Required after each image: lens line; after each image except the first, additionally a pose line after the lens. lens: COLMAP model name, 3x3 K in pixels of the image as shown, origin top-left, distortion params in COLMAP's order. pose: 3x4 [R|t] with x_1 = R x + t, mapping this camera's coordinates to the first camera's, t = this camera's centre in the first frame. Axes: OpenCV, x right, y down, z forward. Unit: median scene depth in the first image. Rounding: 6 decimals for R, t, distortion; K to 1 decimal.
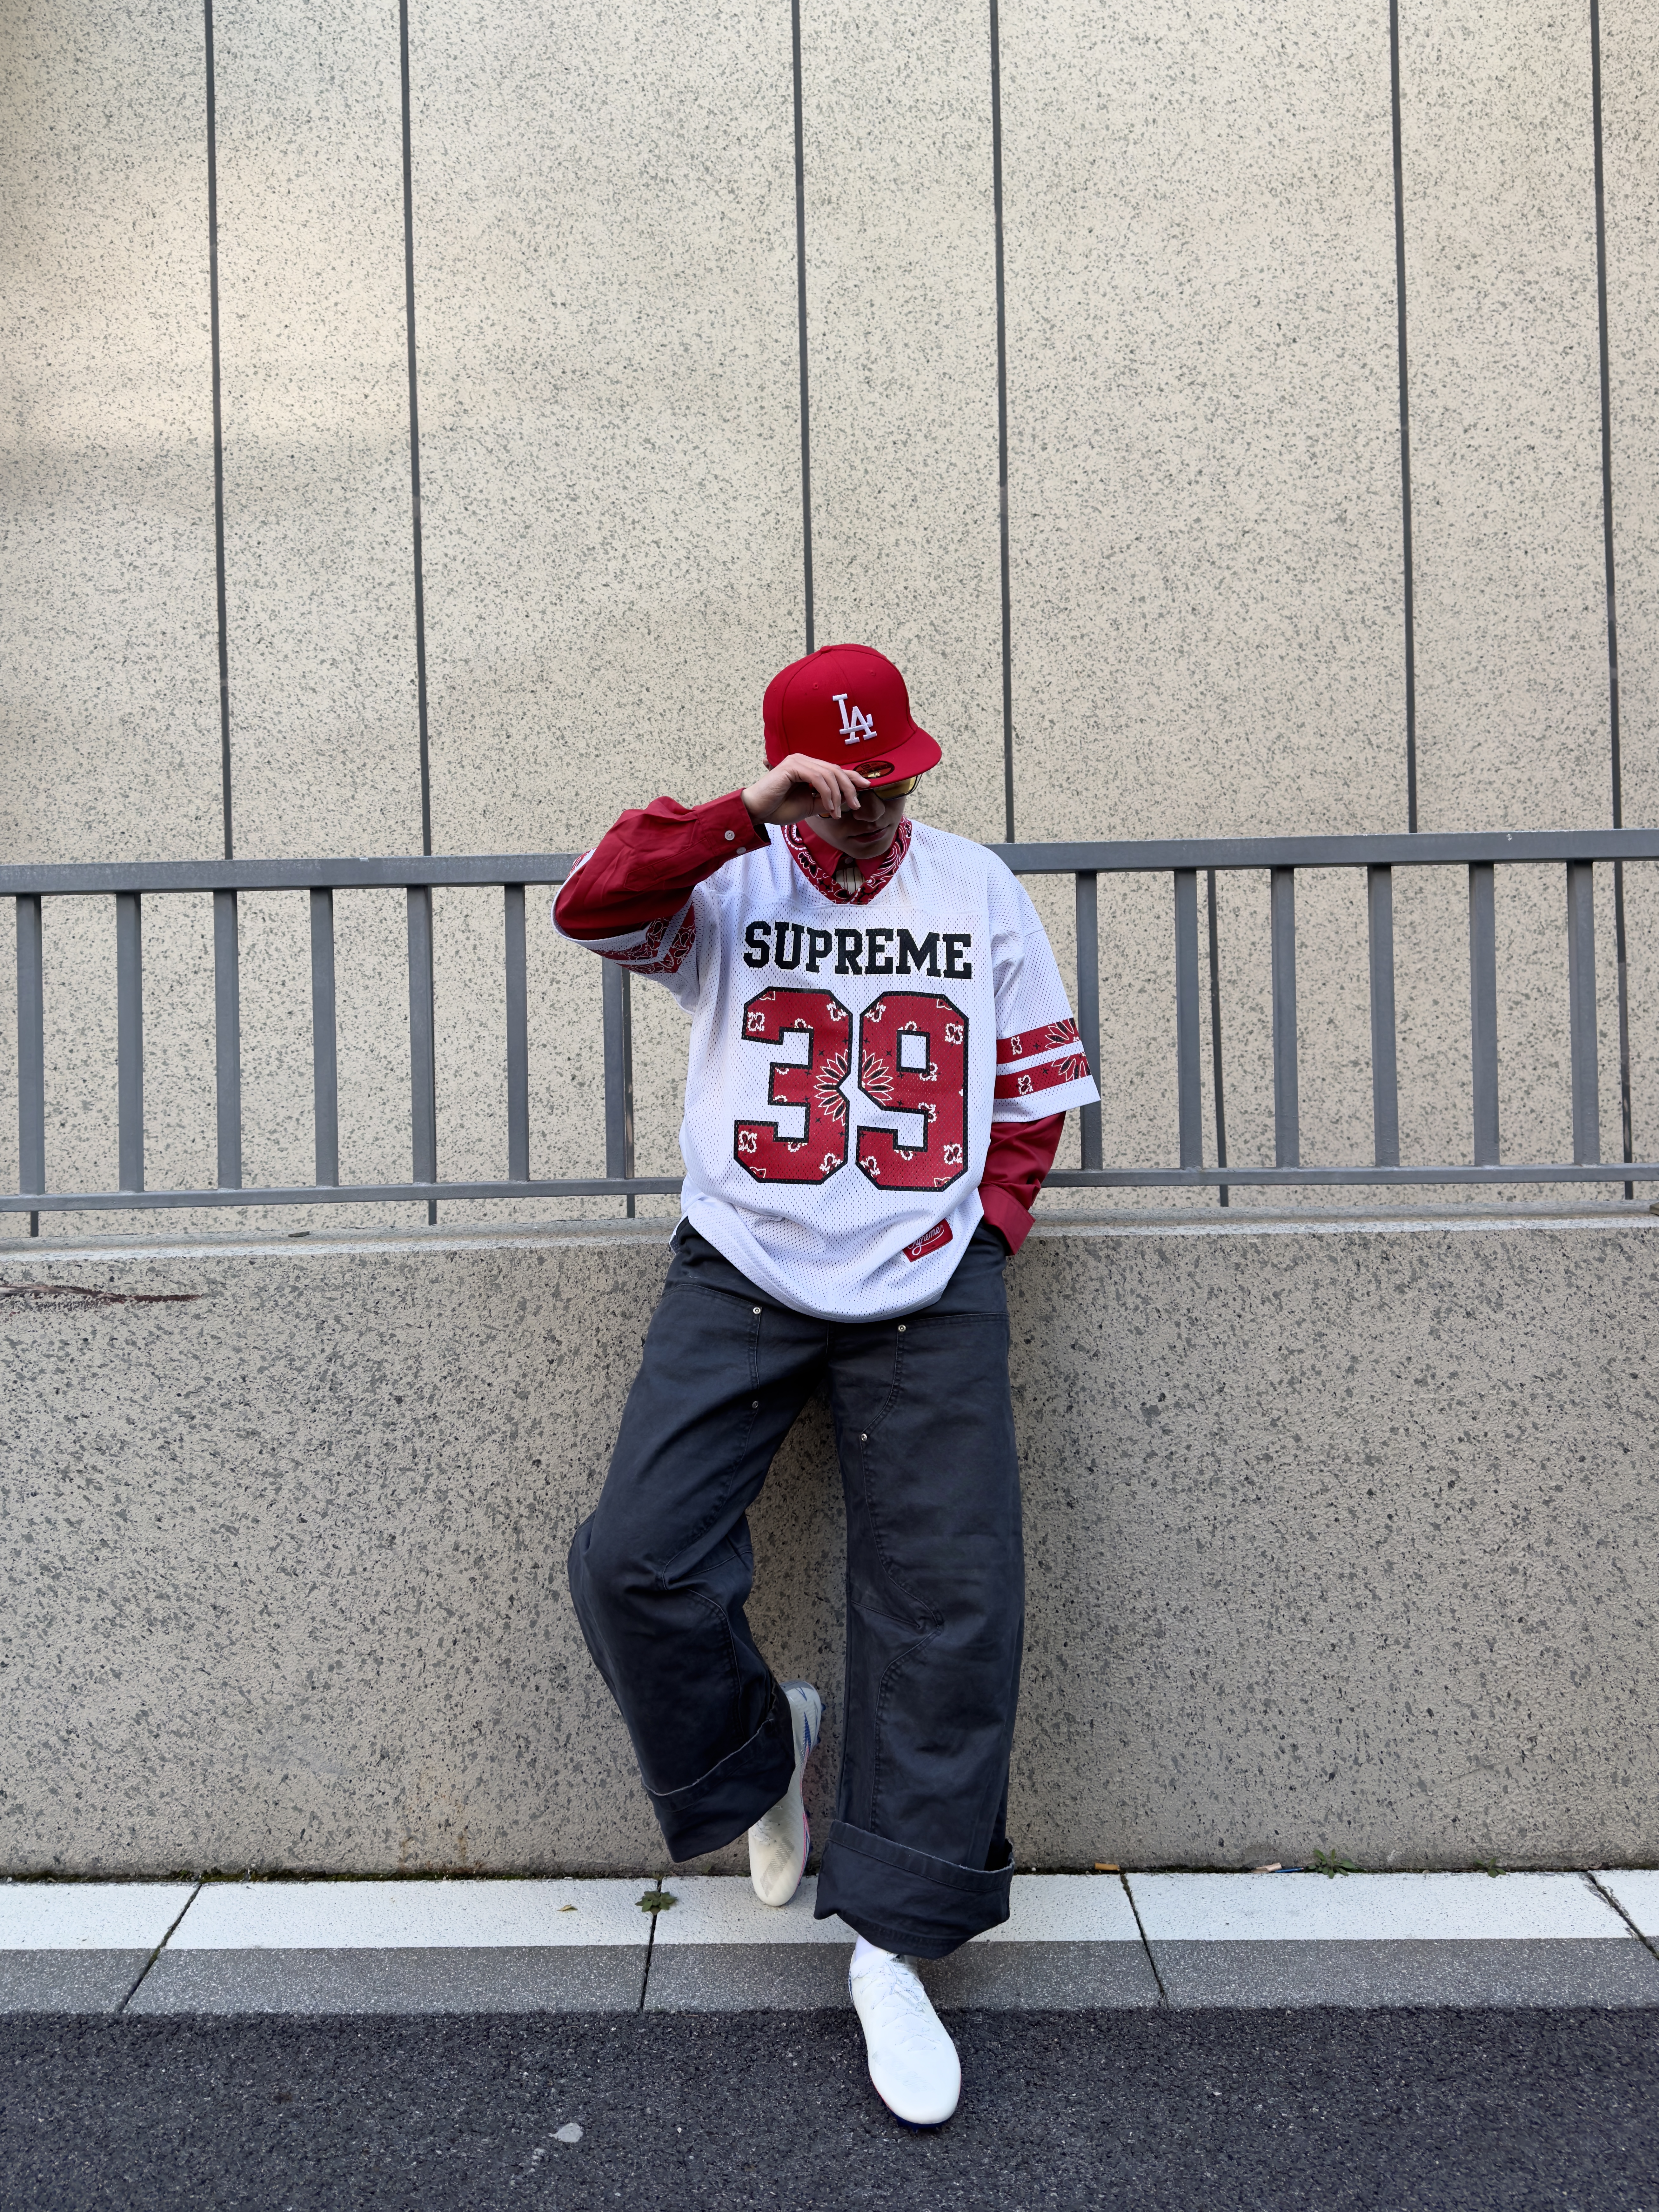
lens RADIAL K [[1773.6, 0, 776.8], [0, 1773.6, 948.4], [0, 0, 1]] dist [0.089555, -0.138761]
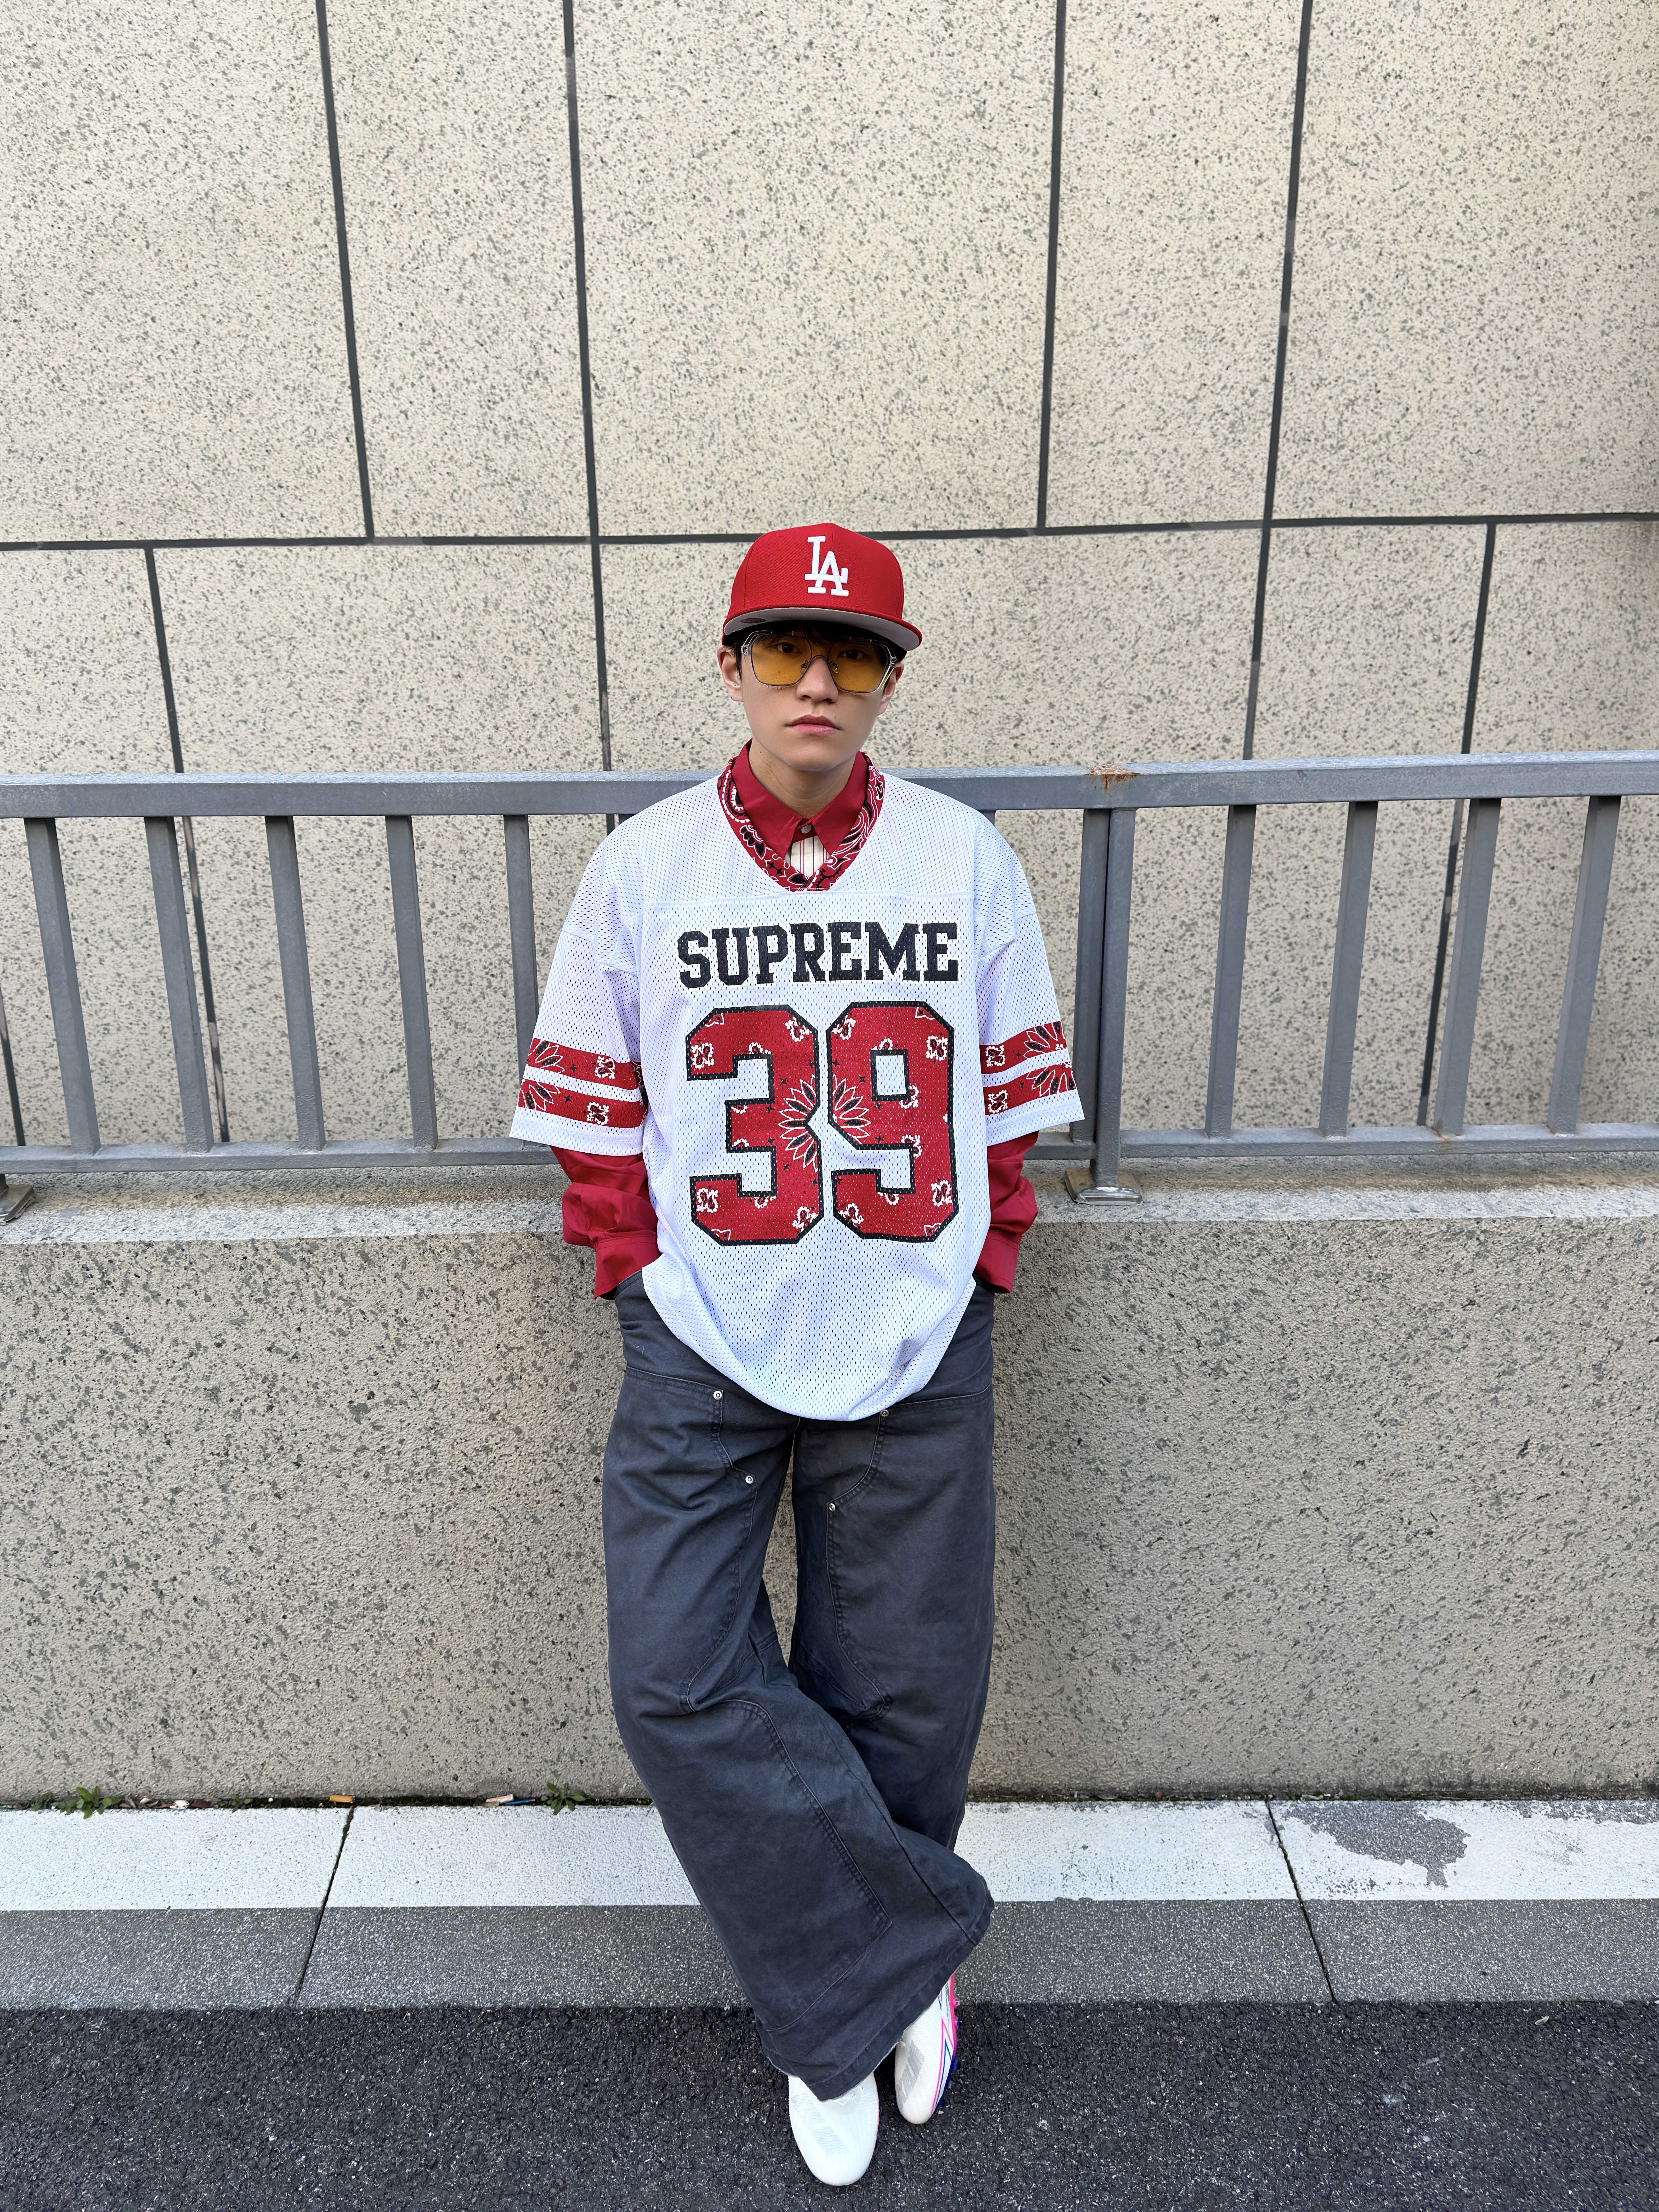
lens RADIAL K [[1705.8, 0, 788.5], [0, 1705.8, 1008.2], [0, 0, 1]] dist [0.047939, -0.063286]
pose [[0.999681, 0.001743, 0.025196, 0.207503], [-0.010302, 0.938998, 0.343769, -0.123435], [-0.023059, -0.343919, 0.938716, 0.119706]]
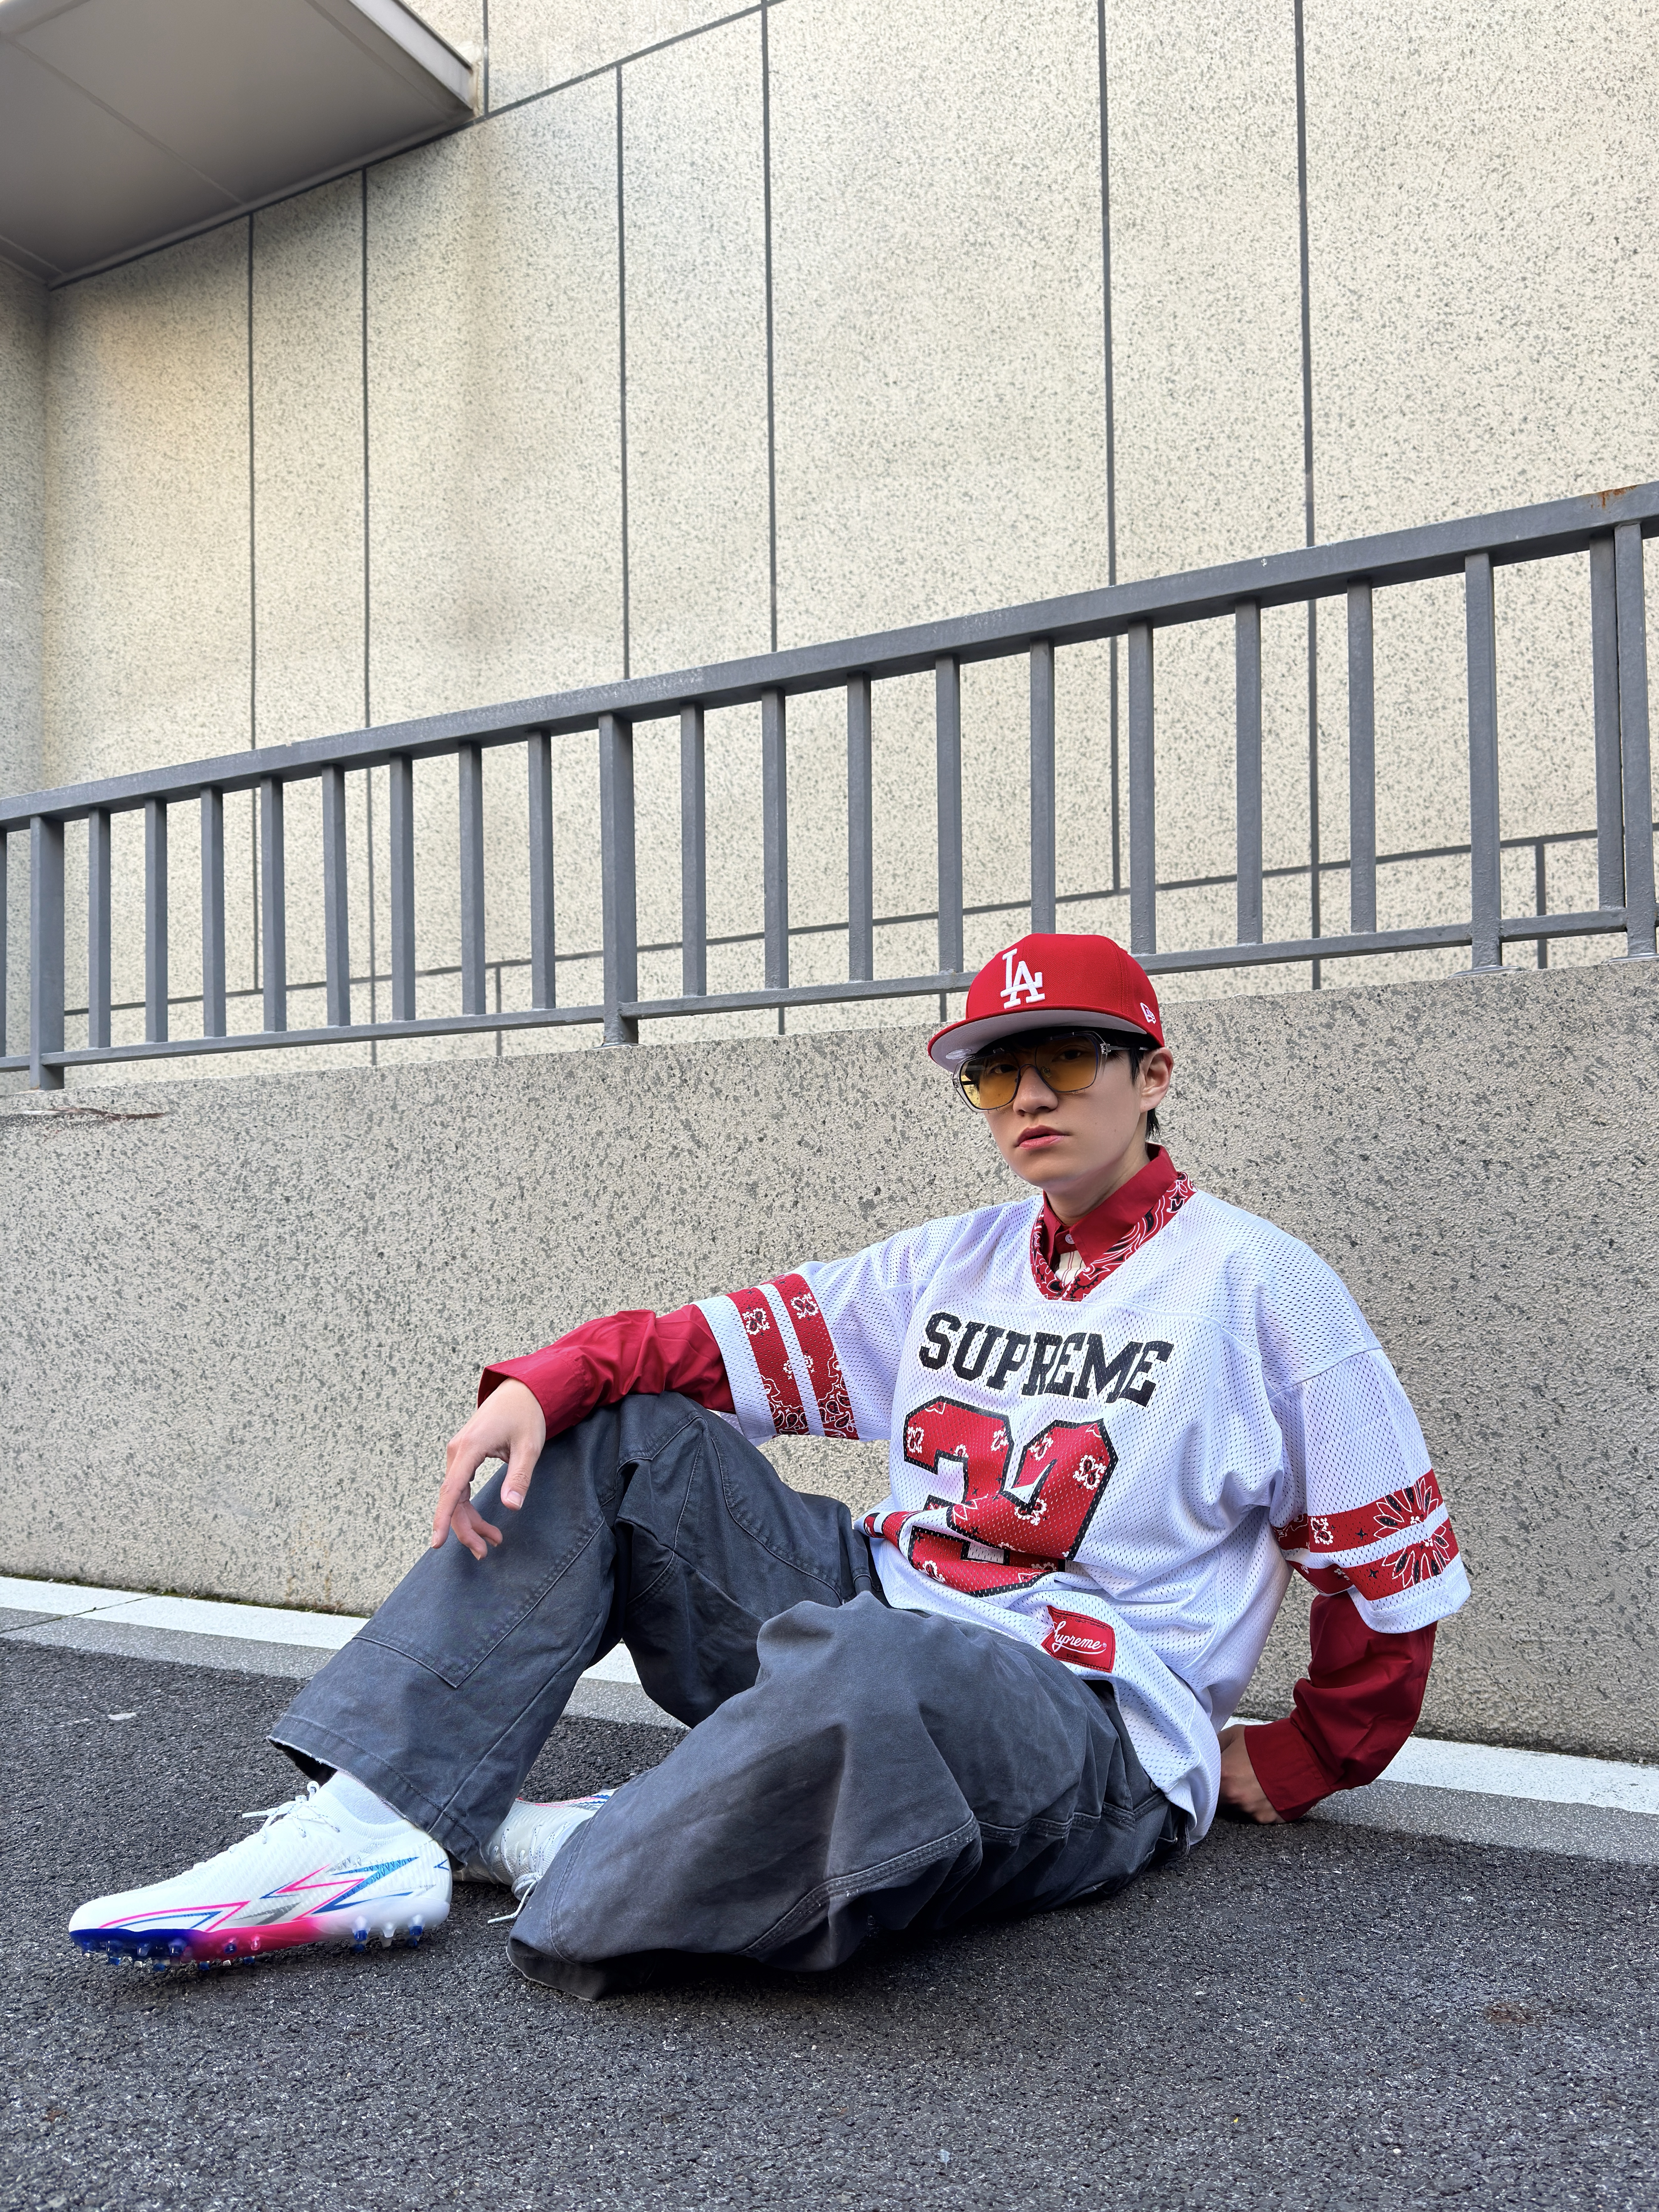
lens RADIAL K [[1701.1, 0, 900.0], [0, 1701.1, 1202.7], [0, 0, 1]] dist [0.043979, -0.065464]
pose [[0.906232, -0.003981, -0.422761, 0.314568], [0.002048, 0.999985, -0.005028, 0.133343], [0.422775, 0.003691, 0.906227, 0.084627]]
